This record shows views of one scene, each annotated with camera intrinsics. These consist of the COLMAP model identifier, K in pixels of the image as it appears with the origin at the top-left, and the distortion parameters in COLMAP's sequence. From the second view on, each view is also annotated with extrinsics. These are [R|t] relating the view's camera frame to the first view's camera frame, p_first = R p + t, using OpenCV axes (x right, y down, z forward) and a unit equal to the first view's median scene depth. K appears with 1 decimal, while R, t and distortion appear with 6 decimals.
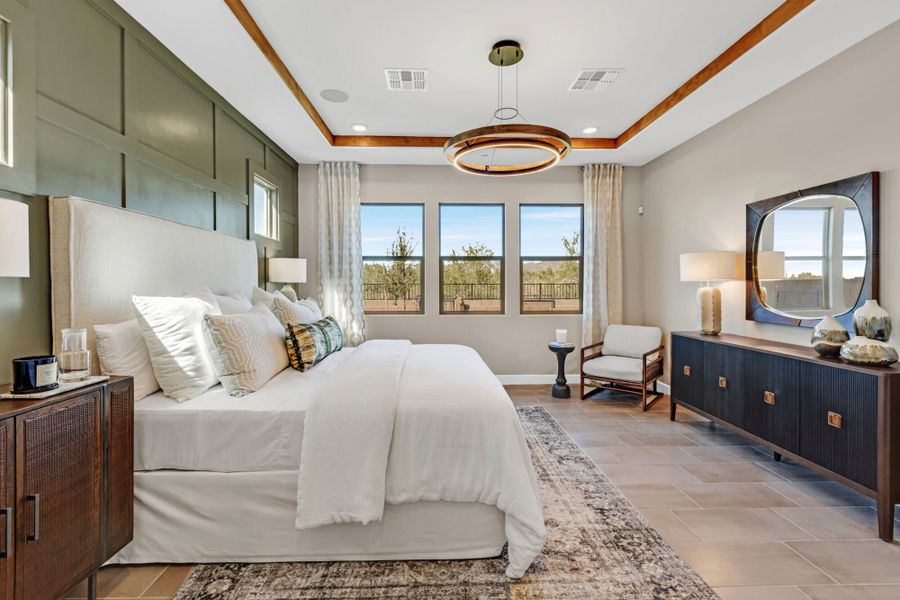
lens RADIAL K [[398.5, 0, 444.0], [0, 398.5, 282.0], [0, 0, 1]] dist [-0.001643, -0.000273]
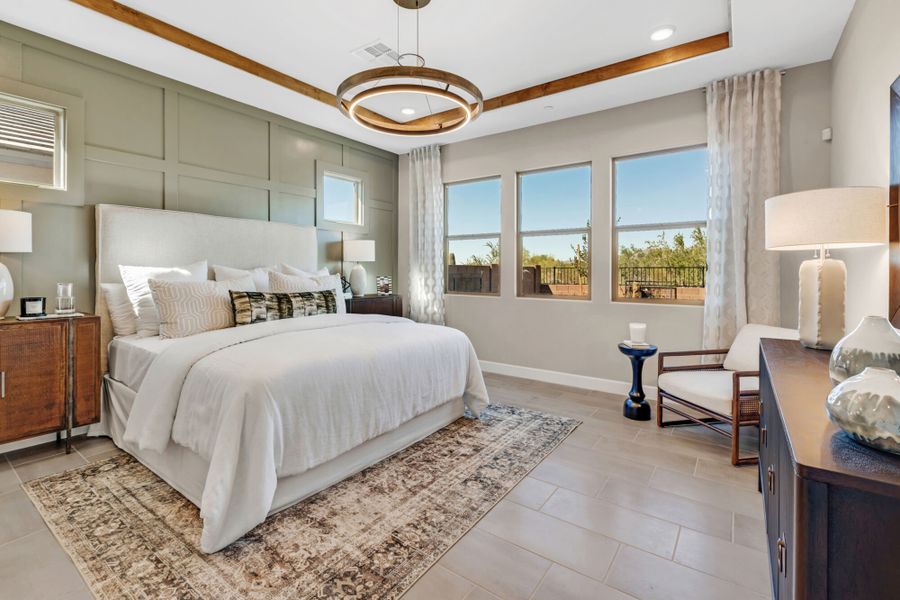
lens RADIAL K [[404.7, 0, 450.0], [0, 404.7, 267.2], [0, 0, 1]] dist [0.001498, -0.000223]
pose [[0.795141, -0.002469, -0.606419, 0.752021], [0.000961, 0.999996, -0.002811, 0.030545], [0.606423, 0.001653, 0.795140, 0.342056]]
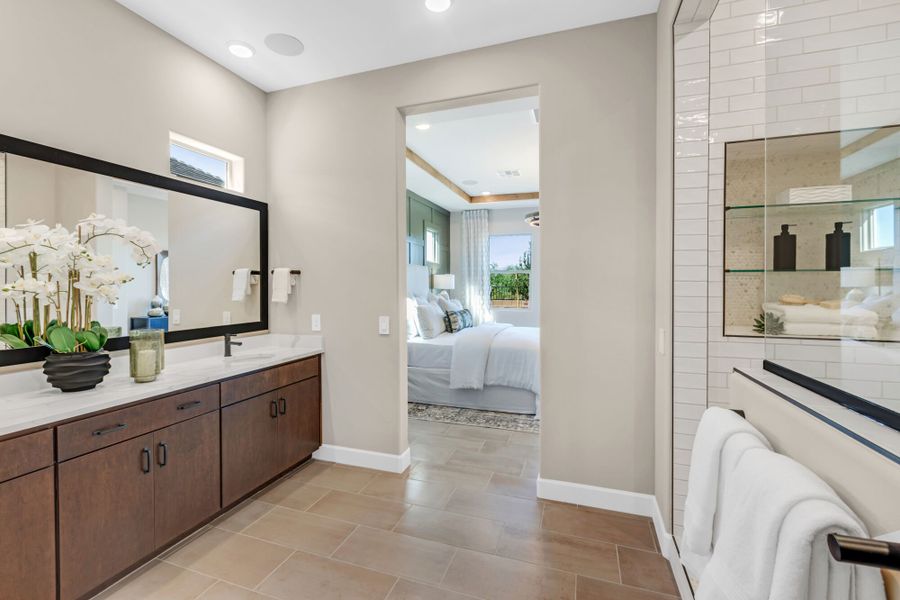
lens RADIAL K [[398.5, 0, 444.0], [0, 398.5, 282.0], [0, 0, 1]] dist [-0.001643, -0.000273]
pose [[0.933762, -0.000877, -0.357894, 0.301365], [0.000897, 1.000000, -0.000108, -0.039801], [0.357894, -0.000221, 0.933762, -0.825694]]
